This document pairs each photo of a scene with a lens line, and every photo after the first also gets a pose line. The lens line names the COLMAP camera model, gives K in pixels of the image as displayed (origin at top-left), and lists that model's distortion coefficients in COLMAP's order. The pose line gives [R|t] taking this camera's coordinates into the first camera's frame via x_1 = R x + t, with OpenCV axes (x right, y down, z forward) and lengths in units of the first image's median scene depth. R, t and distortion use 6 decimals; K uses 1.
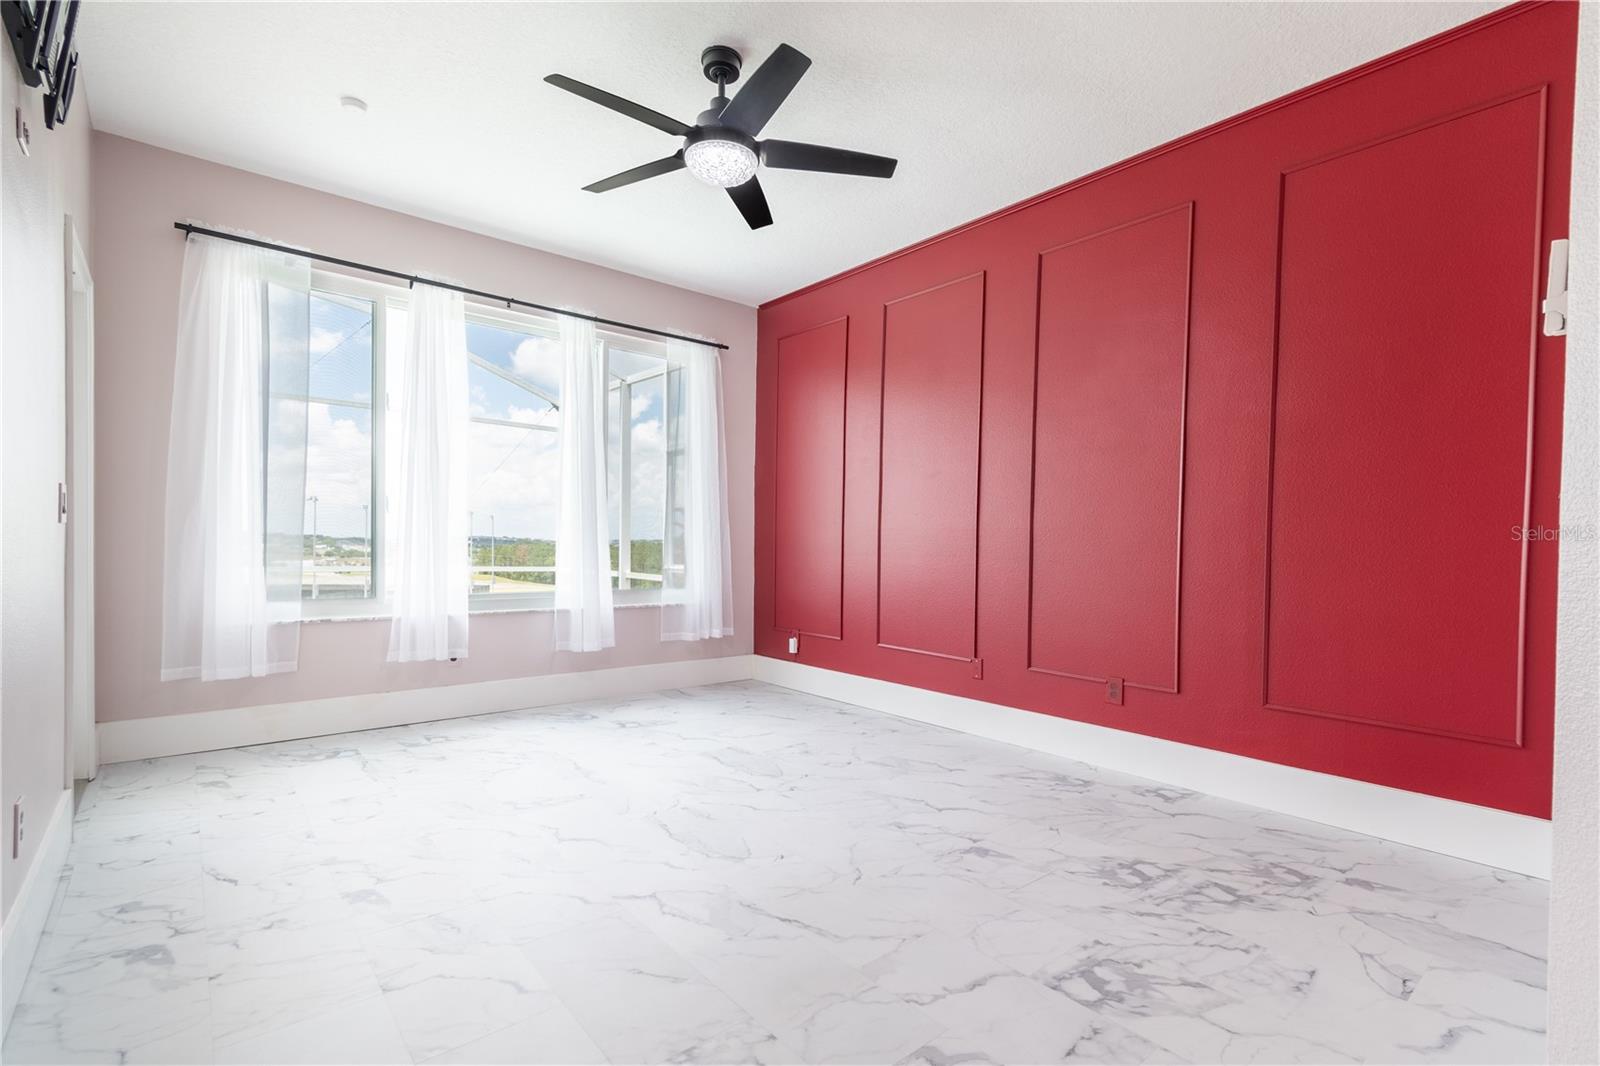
lens RADIAL K [[743.3, 0, 801.9], [0, 743.3, 527.0], [0, 0, 1]] dist [0.027492, -0.011161]
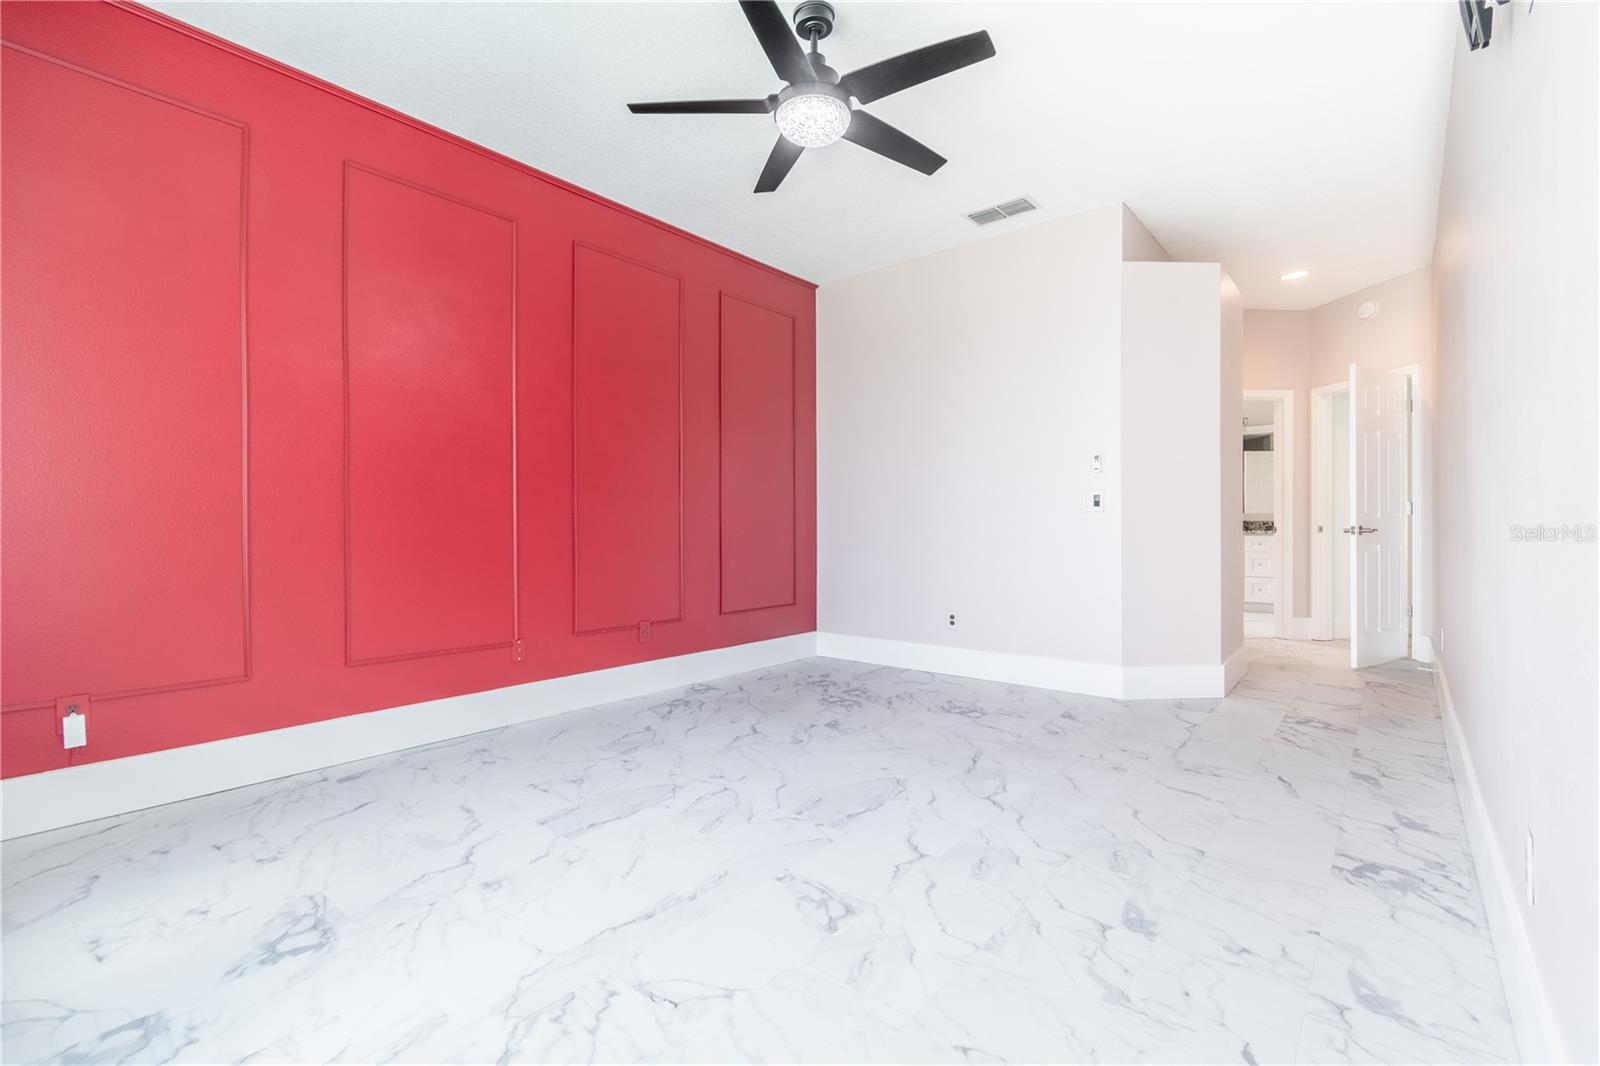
lens RADIAL K [[714.3, 0, 800.0], [0, 714.3, 533.0], [0, 0, 1]] dist [0.001340, -0.000543]
pose [[-0.183348, -0.021242, 0.982819, -0.726258], [-0.022750, 0.999590, 0.017360, 0.020097], [-0.982785, -0.019176, -0.183756, 0.854245]]
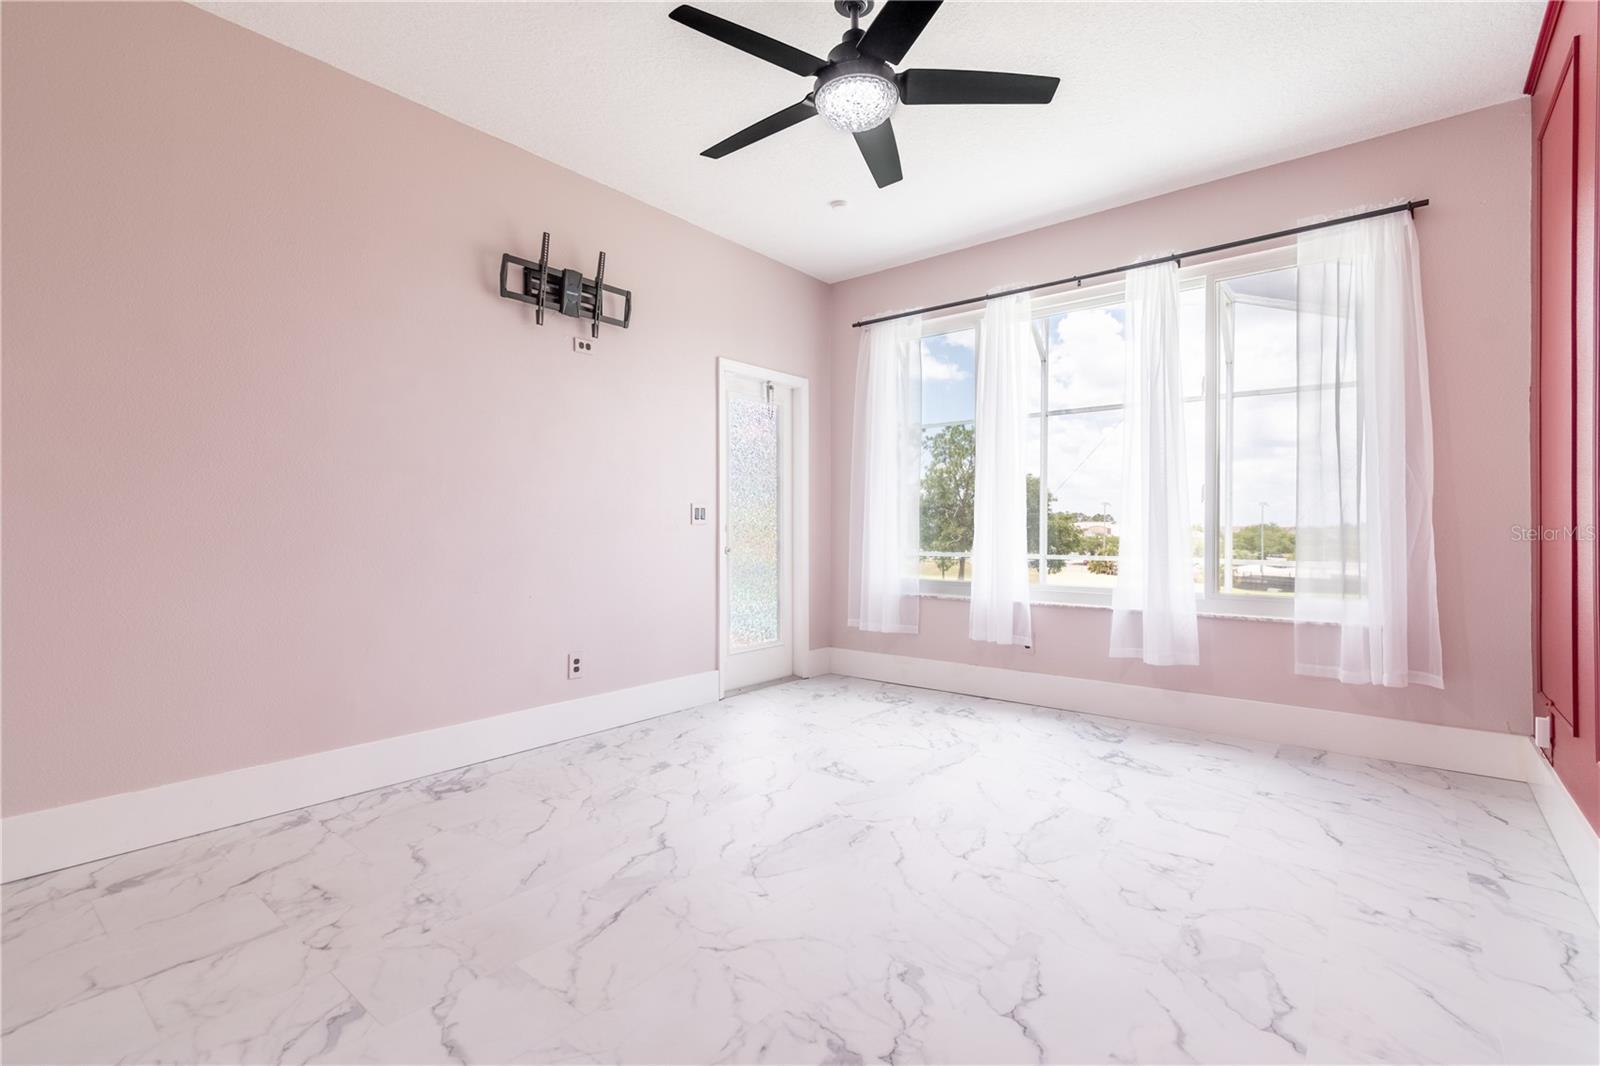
lens RADIAL K [[718.4, 0, 801.6], [0, 718.4, 520.6], [0, 0, 1]] dist [-0.001317, 0.000277]
pose [[0.191856, -0.025714, -0.981086, 0.505176], [0.026032, 0.999438, -0.021105, 0.016899], [0.981078, -0.021491, 0.192418, 0.559270]]
